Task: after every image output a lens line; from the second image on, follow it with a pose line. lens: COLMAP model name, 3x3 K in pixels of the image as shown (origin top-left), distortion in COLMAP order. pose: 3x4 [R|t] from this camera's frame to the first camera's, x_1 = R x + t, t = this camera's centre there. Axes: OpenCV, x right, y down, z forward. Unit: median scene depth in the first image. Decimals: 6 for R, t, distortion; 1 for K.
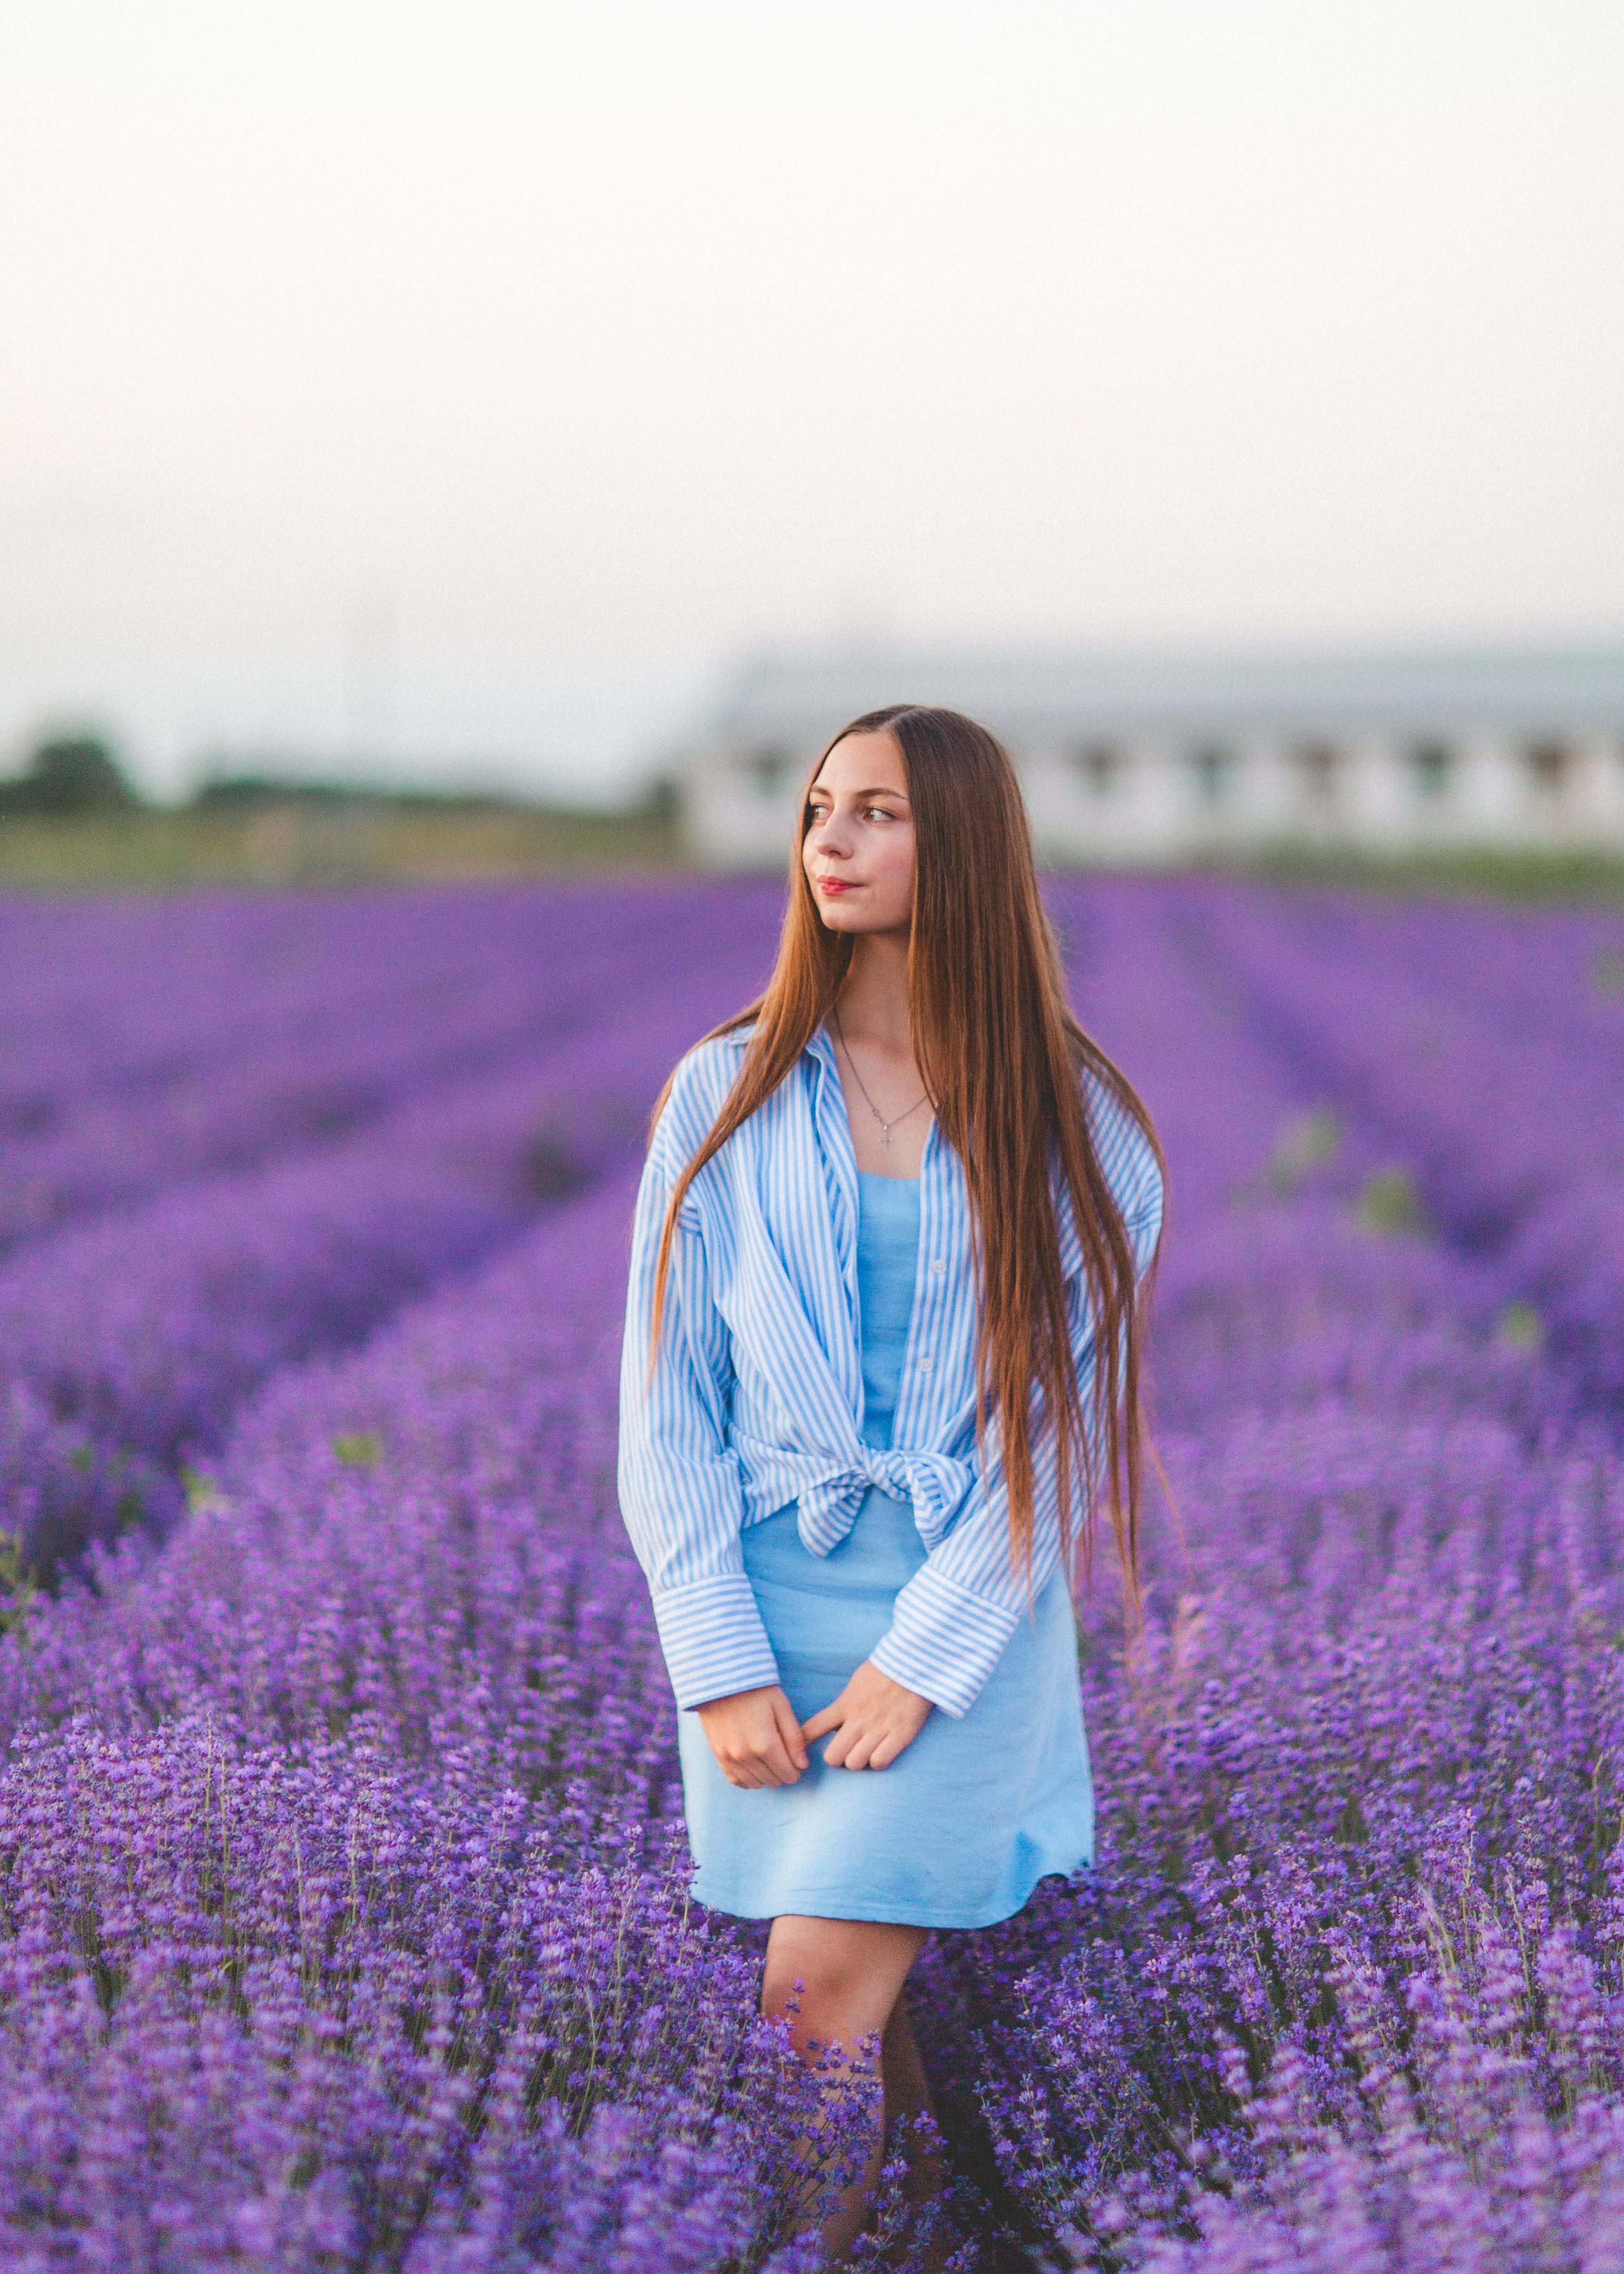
lens RADIAL K [[6131.5, 0, 783.3], [0, 6131.5, 1135.0], [0, 0, 1]] dist [0.005971, 0.714097]
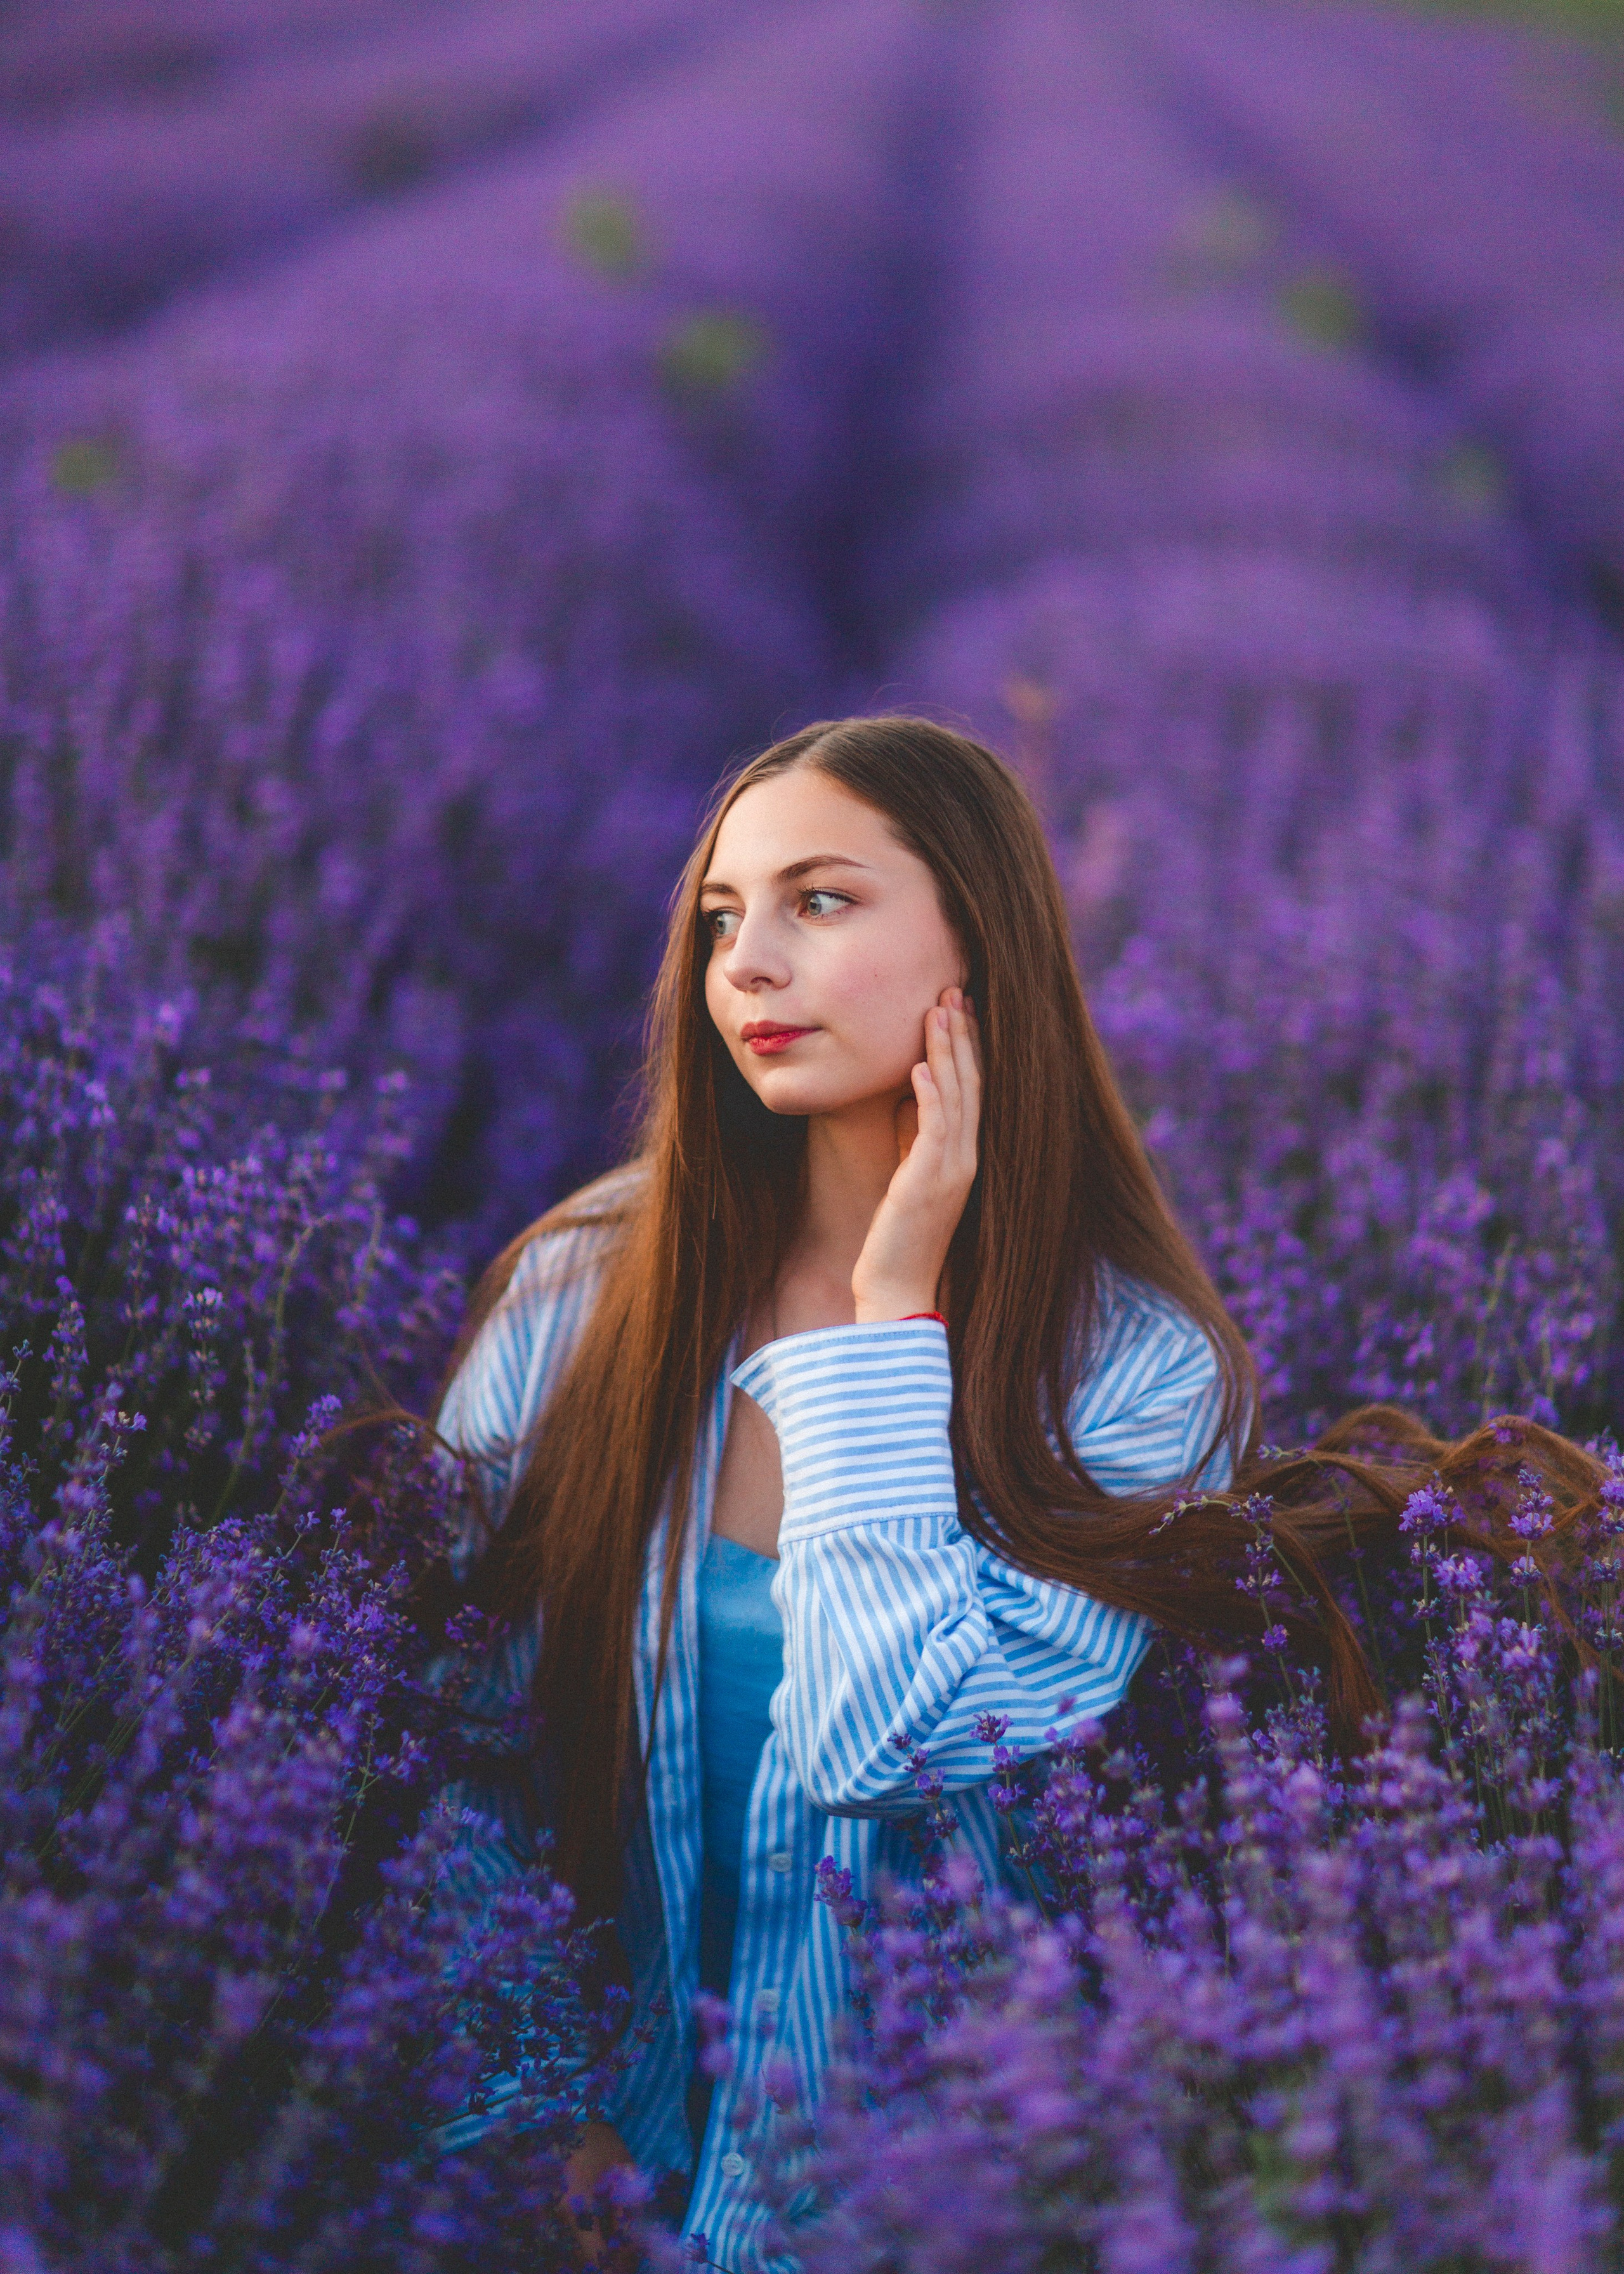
lens RADIAL K [[5671.9, 0, 812.0], [0, 5671.9, 1137.0], [0, 0, 1]] dist [-0.006715, 0.336116]
pose [[0.992374, 0.113474, 0.048140, 0.000612], [-0.119942, 0.978993, 0.164881, 0.002901], [-0.028419, -0.169398, 0.985138, 0.321062]]
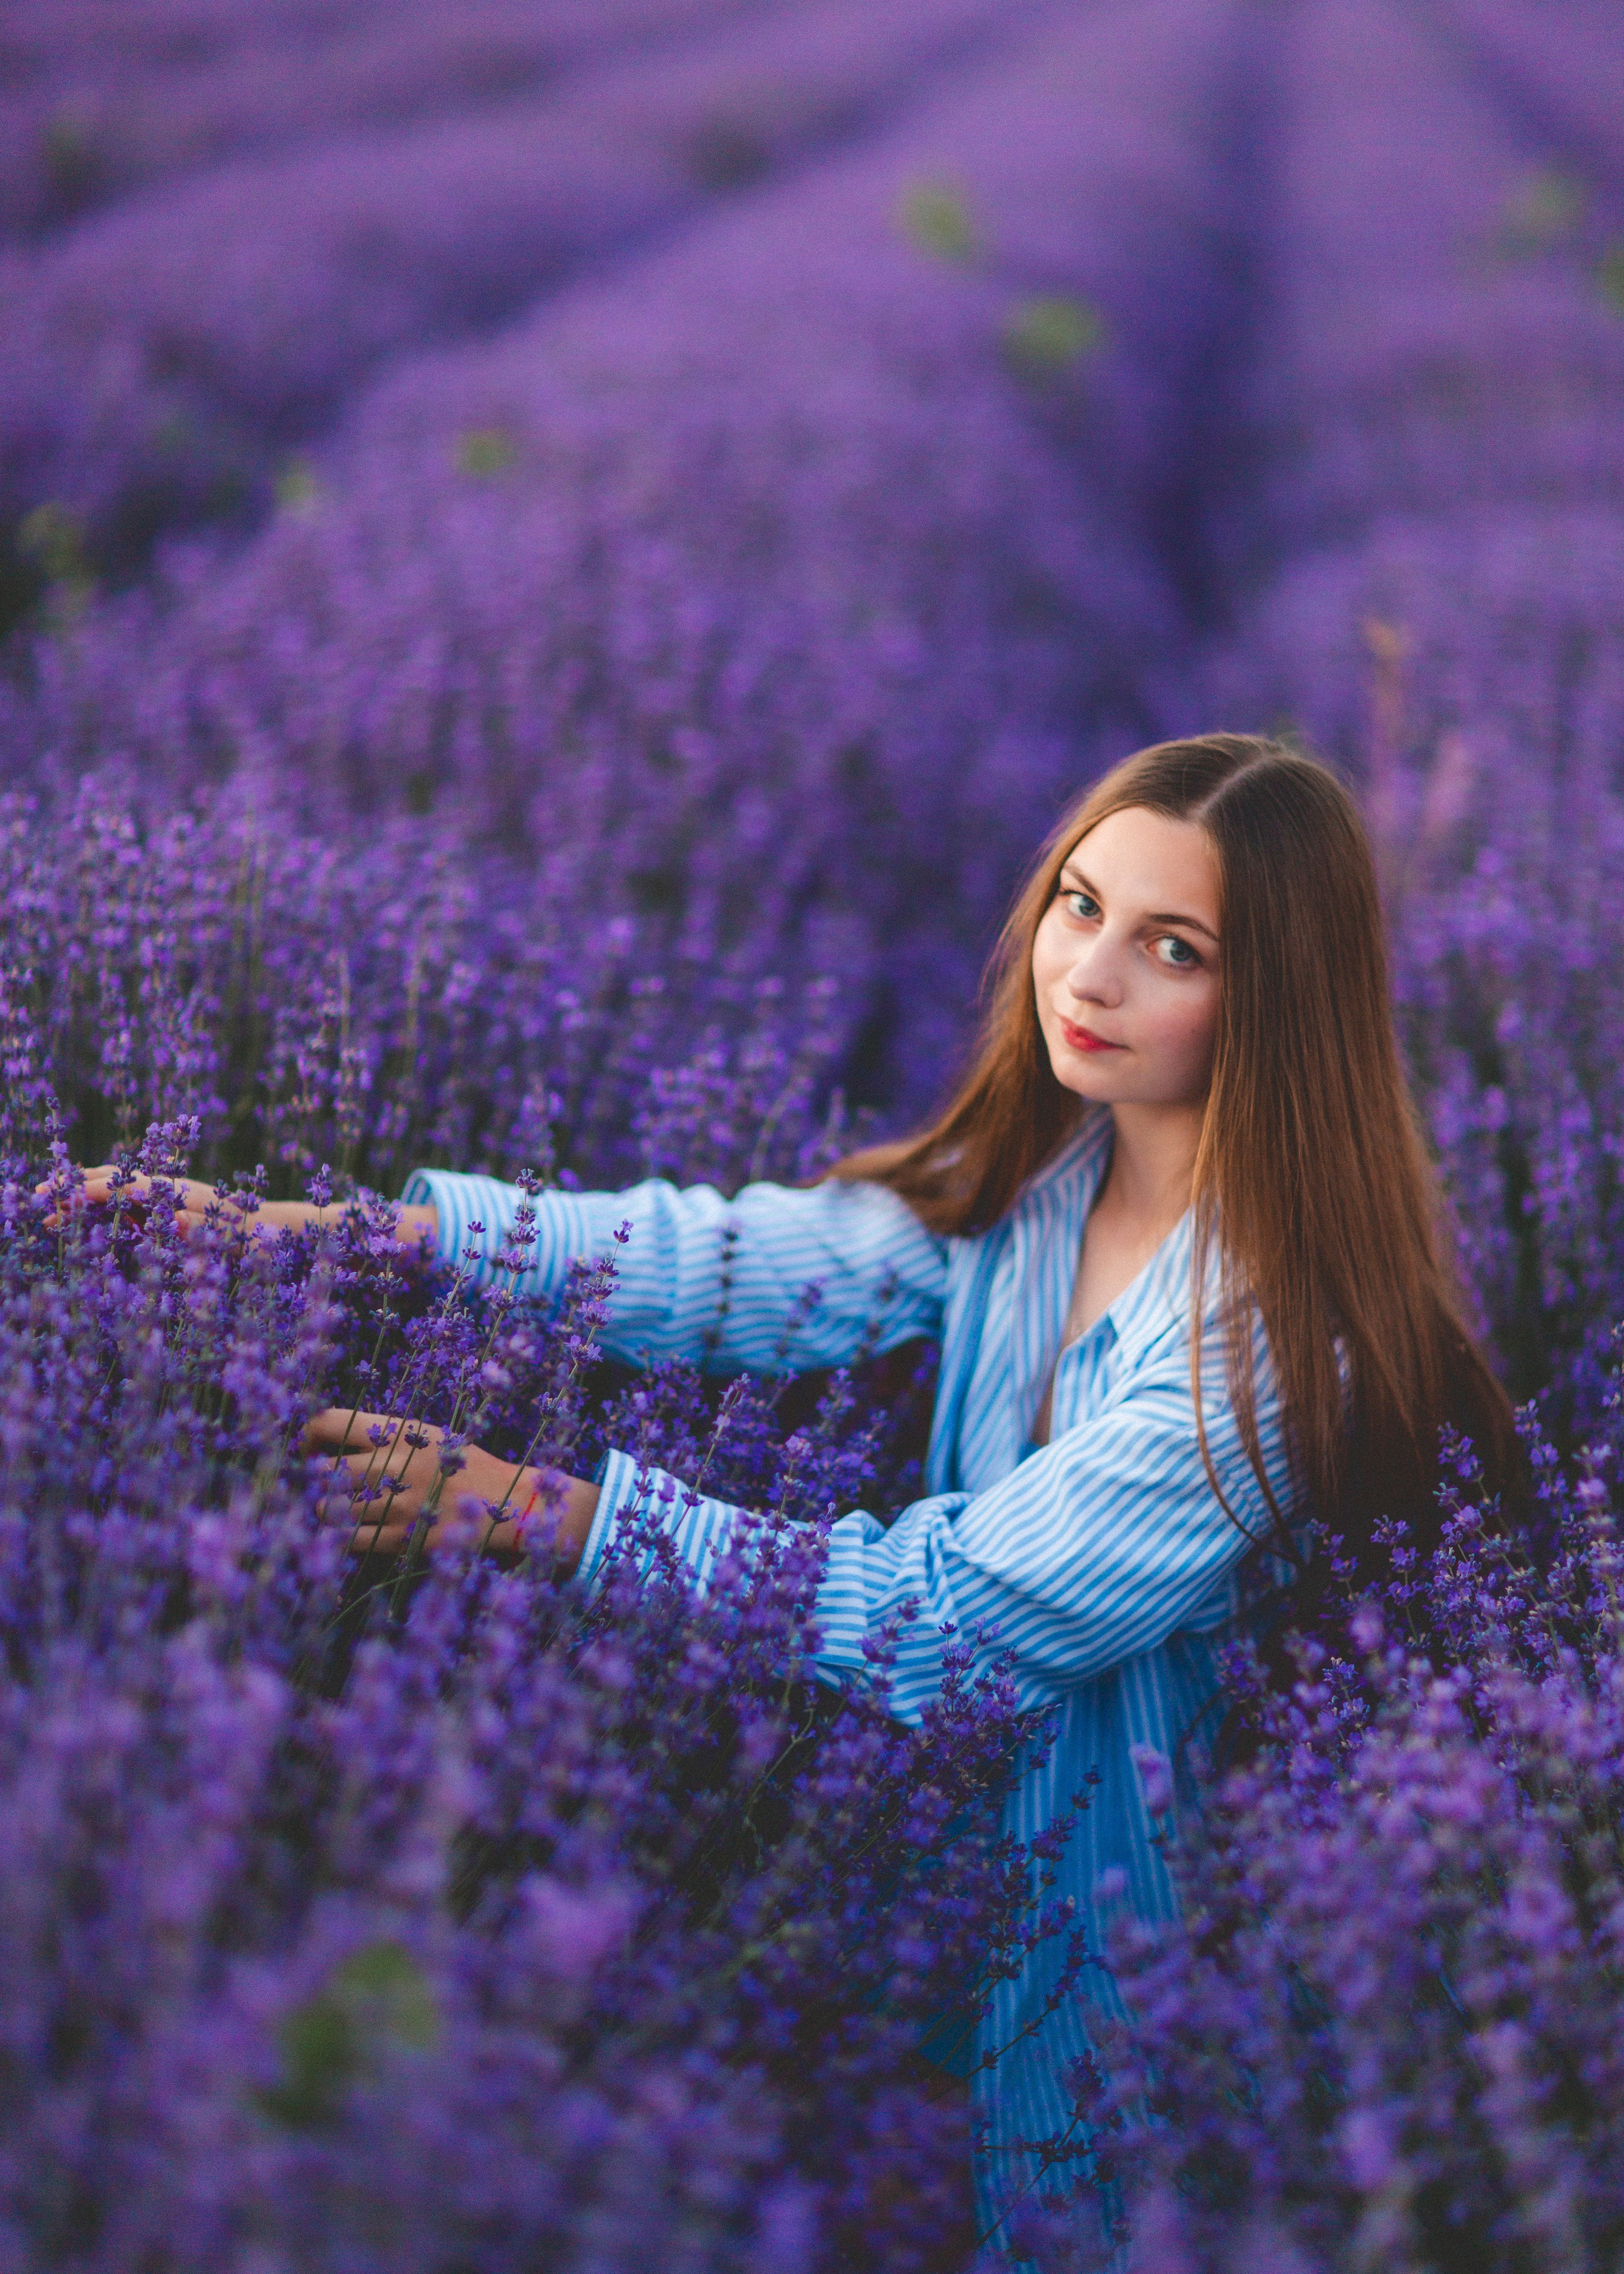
lens RADIAL K [[5671.9, 0, 812.0], [0, 5671.9, 1137.0], [0, 0, 1]] dist [-0.006715, 0.336116]
pose [[0.995127, 0.098434, -0.005670, -0.011376], [-0.095971, 0.980208, 0.173155, 0.002585], [0.022602, -0.171767, 0.984878, 0.247474]]
